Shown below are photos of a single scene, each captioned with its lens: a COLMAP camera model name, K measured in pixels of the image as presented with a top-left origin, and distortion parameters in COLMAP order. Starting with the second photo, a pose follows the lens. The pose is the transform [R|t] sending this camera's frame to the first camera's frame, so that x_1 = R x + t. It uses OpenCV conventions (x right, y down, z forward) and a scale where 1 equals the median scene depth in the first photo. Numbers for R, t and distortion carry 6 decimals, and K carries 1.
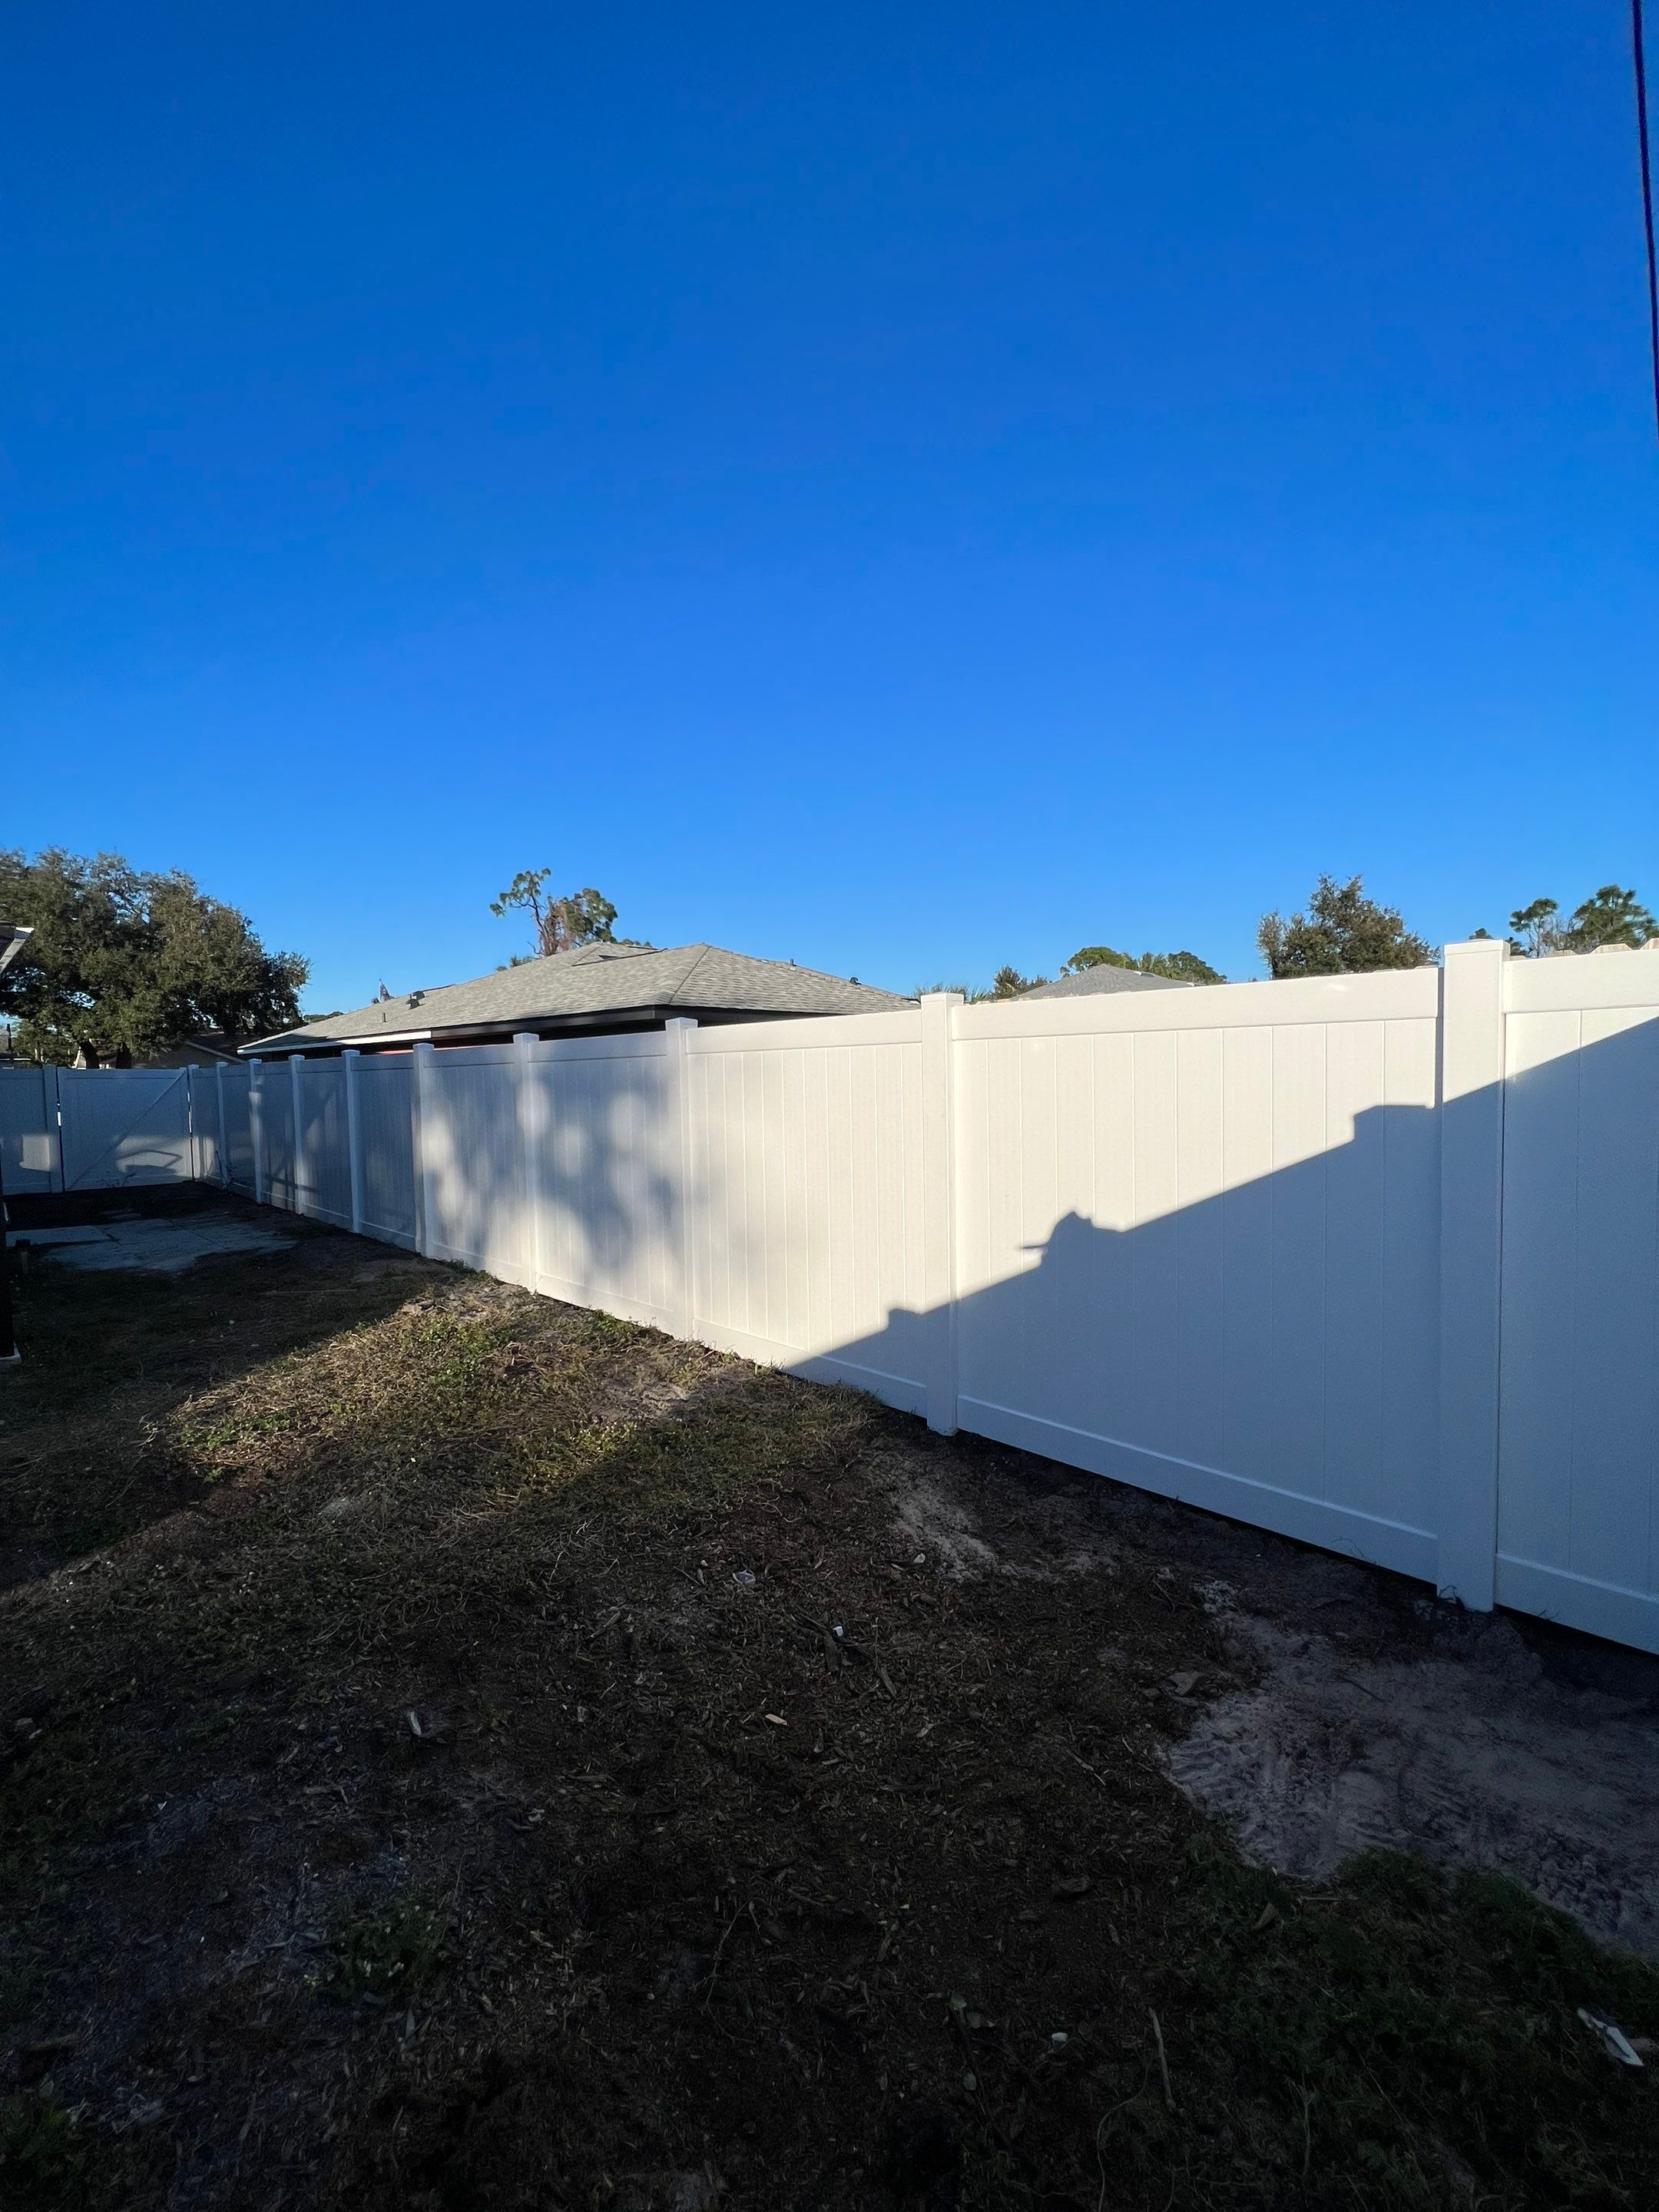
lens RADIAL K [[882.5, 0, 829.5], [0, 882.5, 1106.0], [0, 0, 1]] dist [-0.000237, 0.000038]
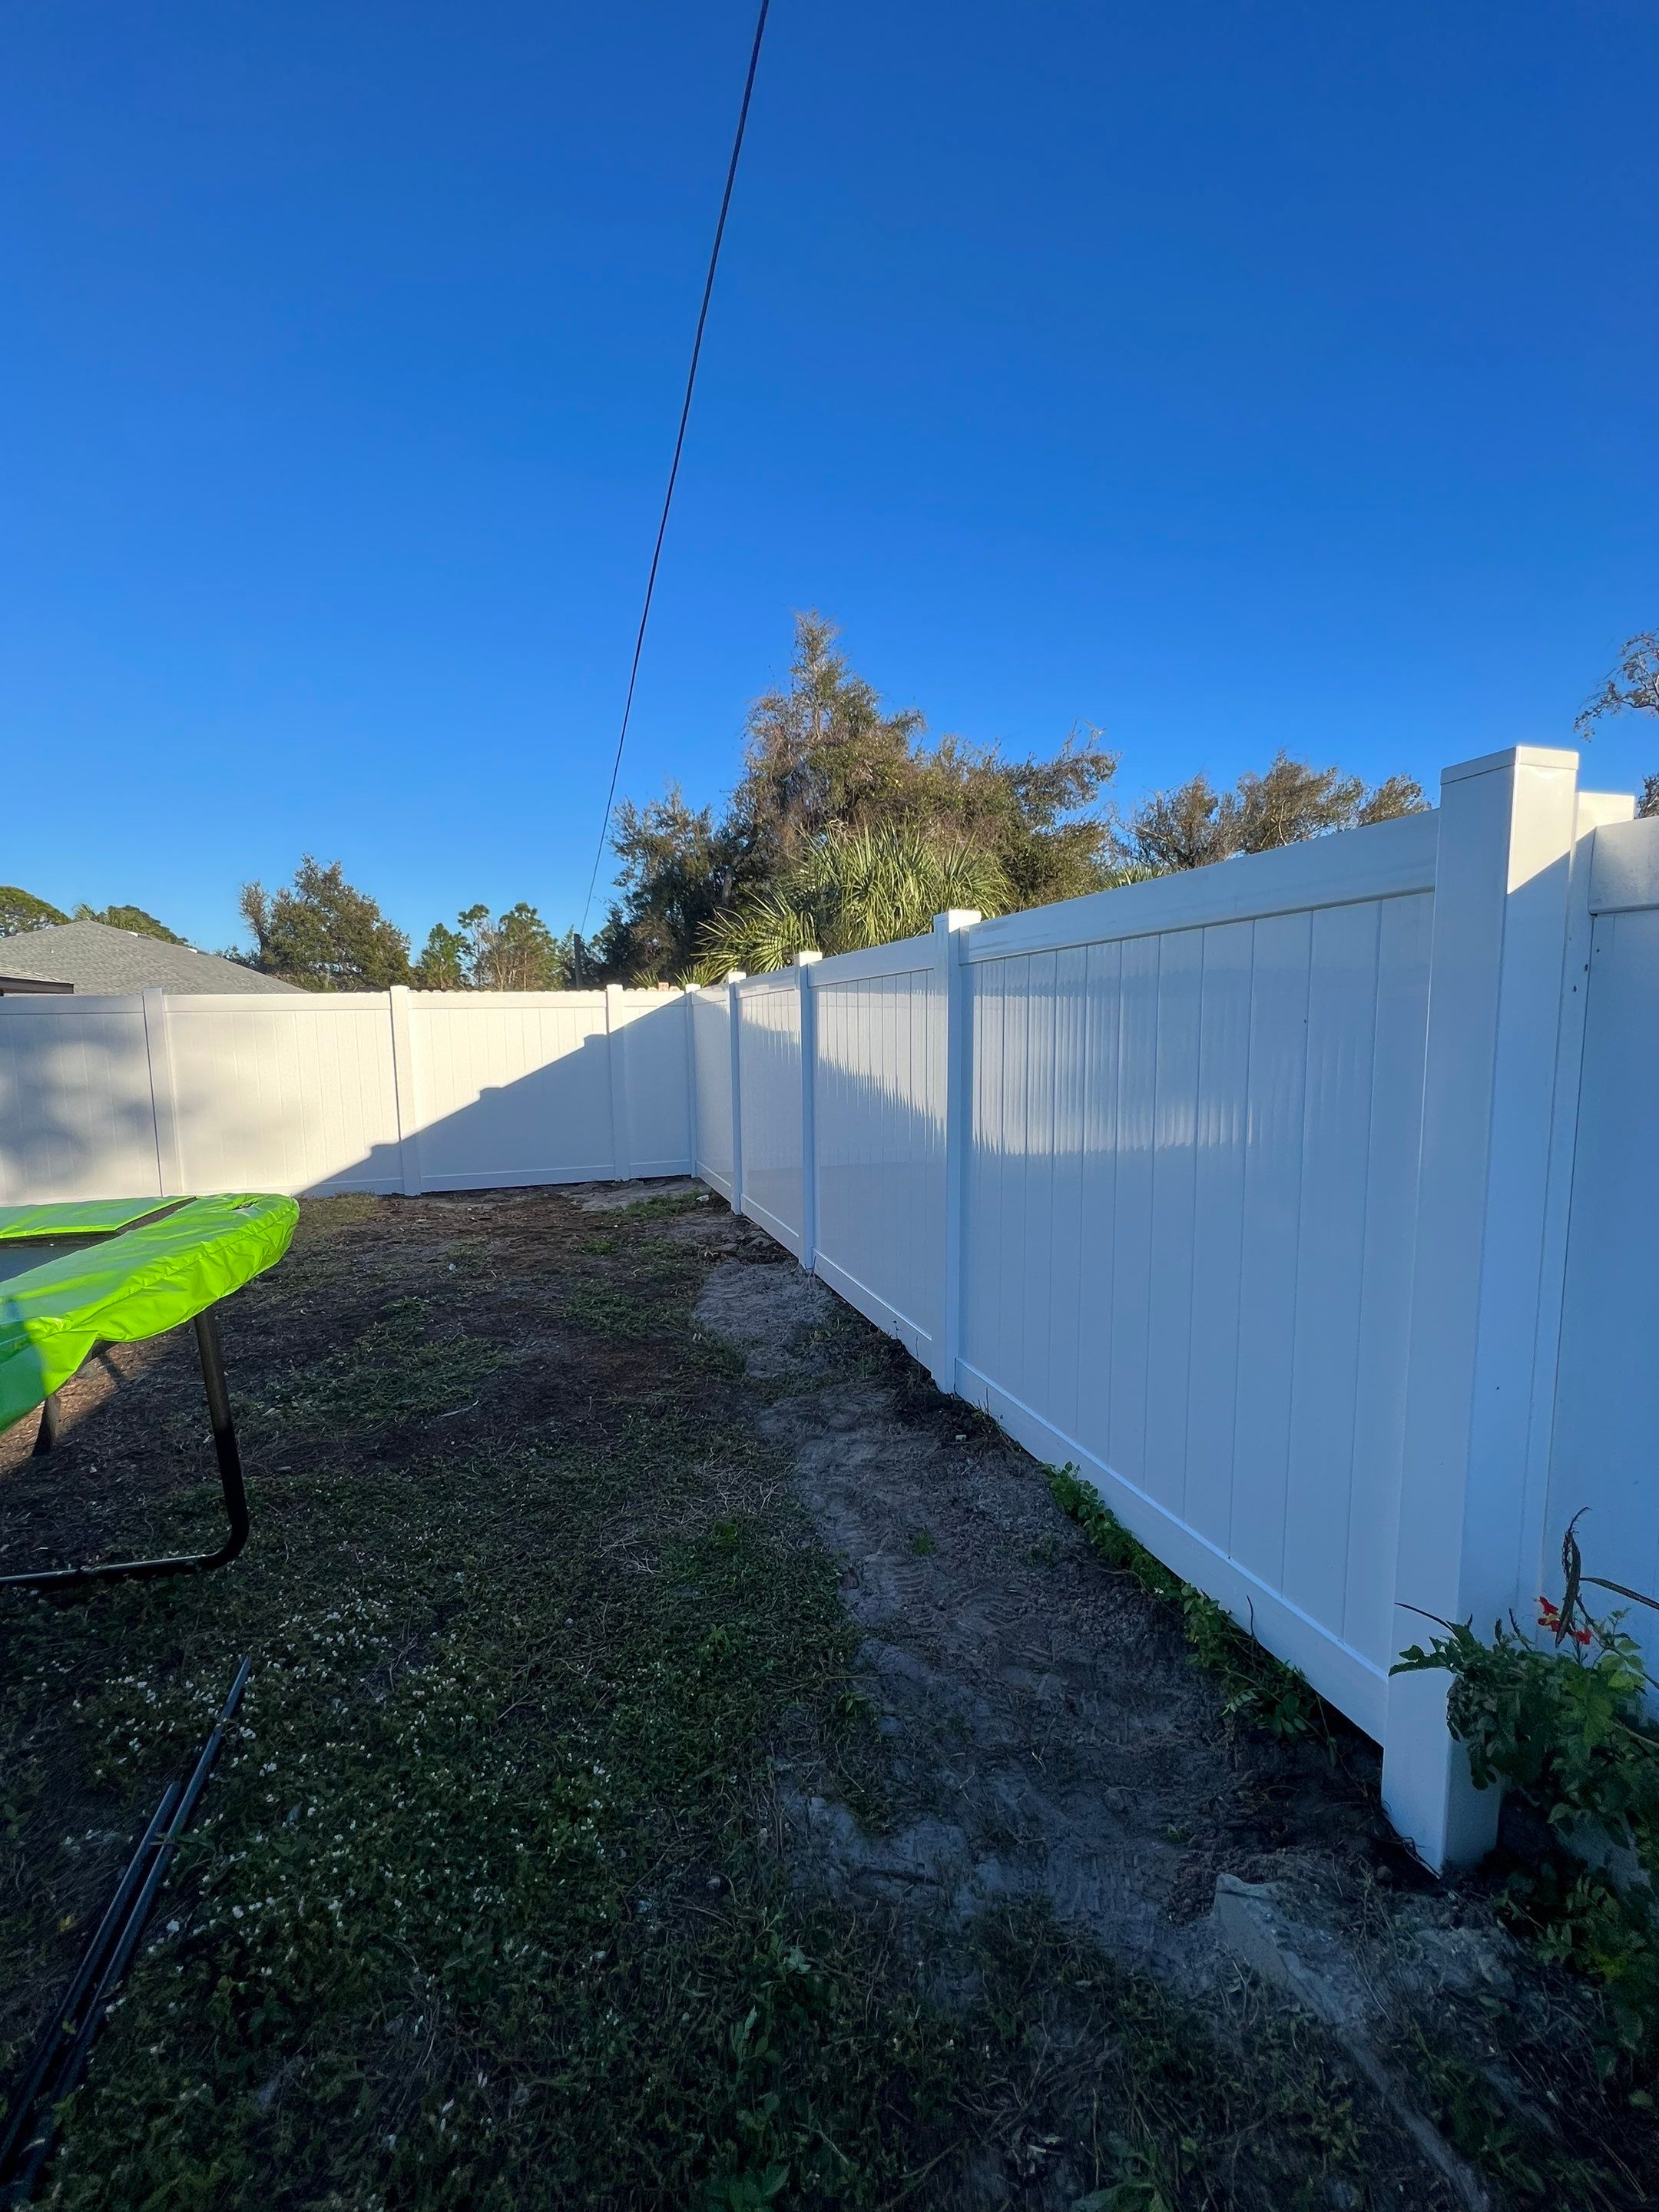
lens RADIAL K [[882.5, 0, 829.5], [0, 882.5, 1106.0], [0, 0, 1]] dist [-0.000237, 0.000038]
pose [[0.481114, -0.072352, 0.873668, -0.811374], [0.043345, 0.997333, 0.058724, 0.047864], [-0.875586, 0.009616, 0.482966, -0.597278]]
